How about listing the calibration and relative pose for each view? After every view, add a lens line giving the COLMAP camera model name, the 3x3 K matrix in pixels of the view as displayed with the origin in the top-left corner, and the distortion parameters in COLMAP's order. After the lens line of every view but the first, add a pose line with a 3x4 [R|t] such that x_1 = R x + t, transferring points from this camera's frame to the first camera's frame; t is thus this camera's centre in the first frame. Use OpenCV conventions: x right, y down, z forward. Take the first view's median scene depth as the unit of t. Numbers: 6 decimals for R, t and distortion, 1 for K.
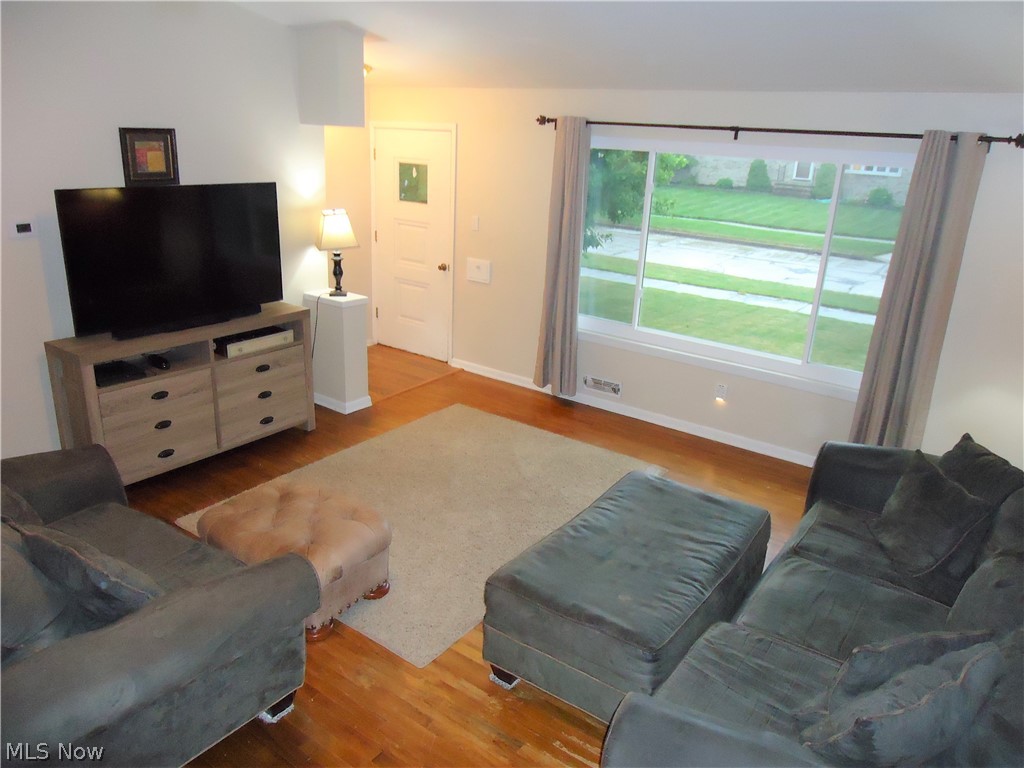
lens RADIAL K [[753.1, 0, 516.5], [0, 753.1, 370.0], [0, 0, 1]] dist [-0.002392, -0.000648]
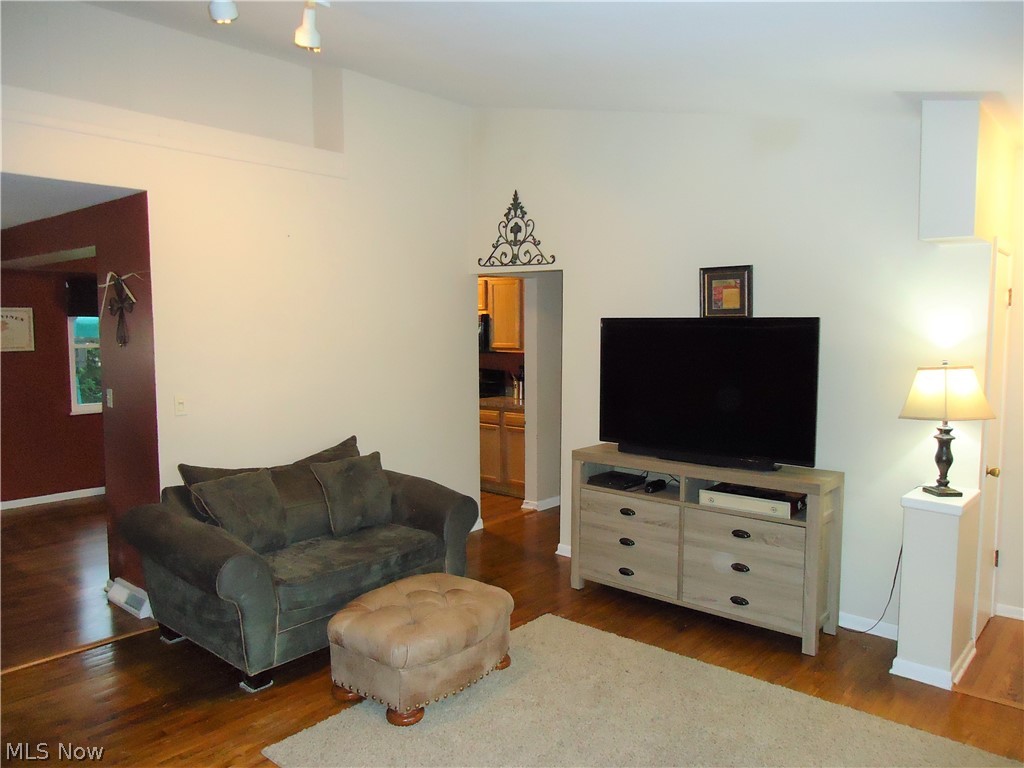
lens RADIAL K [[753.1, 0, 516.5], [0, 753.1, 370.0], [0, 0, 1]] dist [-0.002392, -0.000648]
pose [[-0.089311, 0.022164, -0.995757, 0.521004], [-0.308086, 0.950107, 0.048781, -0.143198], [0.947157, 0.311136, -0.078027, 0.809109]]
